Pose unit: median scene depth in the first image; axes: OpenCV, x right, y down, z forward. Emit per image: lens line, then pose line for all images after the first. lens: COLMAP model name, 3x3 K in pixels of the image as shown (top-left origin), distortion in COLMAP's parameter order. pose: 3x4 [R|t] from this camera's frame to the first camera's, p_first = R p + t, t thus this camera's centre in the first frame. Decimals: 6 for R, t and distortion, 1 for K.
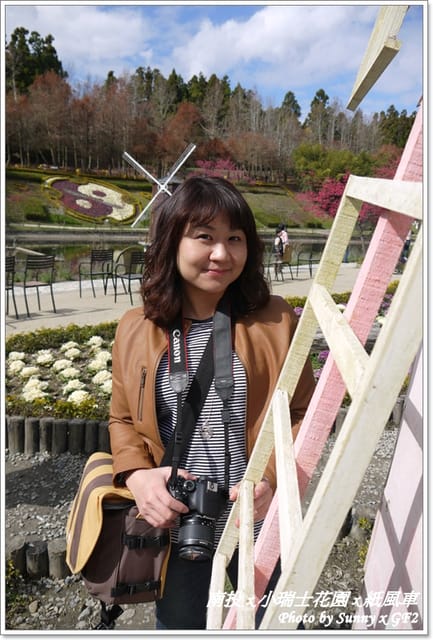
lens RADIAL K [[518.4, 0, 215.9], [0, 518.4, 317.5], [0, 0, 1]] dist [-0.046022, 0.035220]
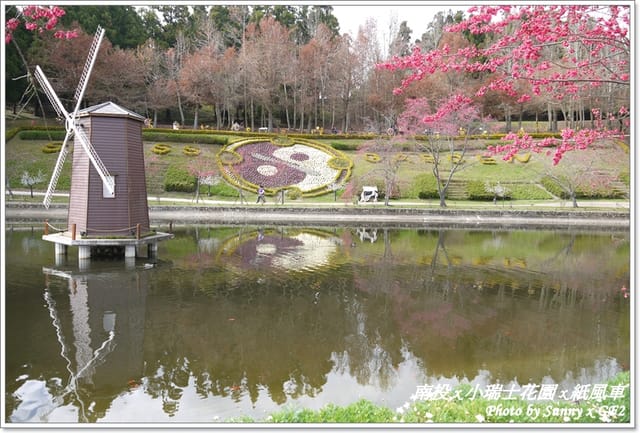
lens RADIAL K [[518.4, 0, 319.4], [0, 518.4, 220.8], [0, 0, 1]] dist [-0.046022, 0.035220]
pose [[0.860302, 0.006445, -0.509744, 0.151665], [-0.078714, 0.989608, -0.120334, -0.052556], [0.503671, 0.143648, 0.851869, 0.334523]]
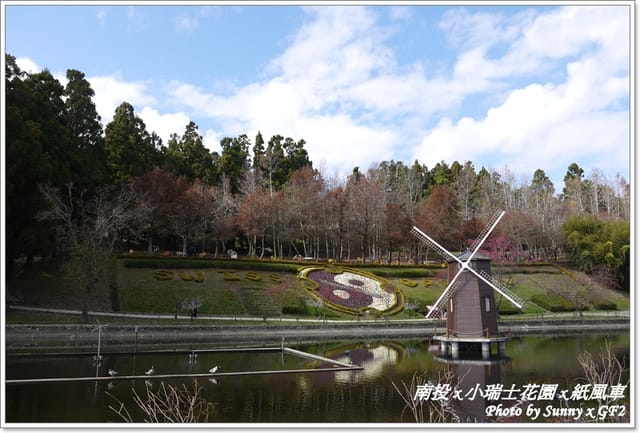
lens RADIAL K [[518.4, 0, 326.1], [0, 518.4, 216.1], [0, 0, 1]] dist [-0.046022, 0.035220]
pose [[0.972911, -0.079747, -0.216988, -0.059283], [-0.003310, 0.933716, -0.357999, -0.017917], [0.231154, 0.349020, 0.908159, 0.095230]]
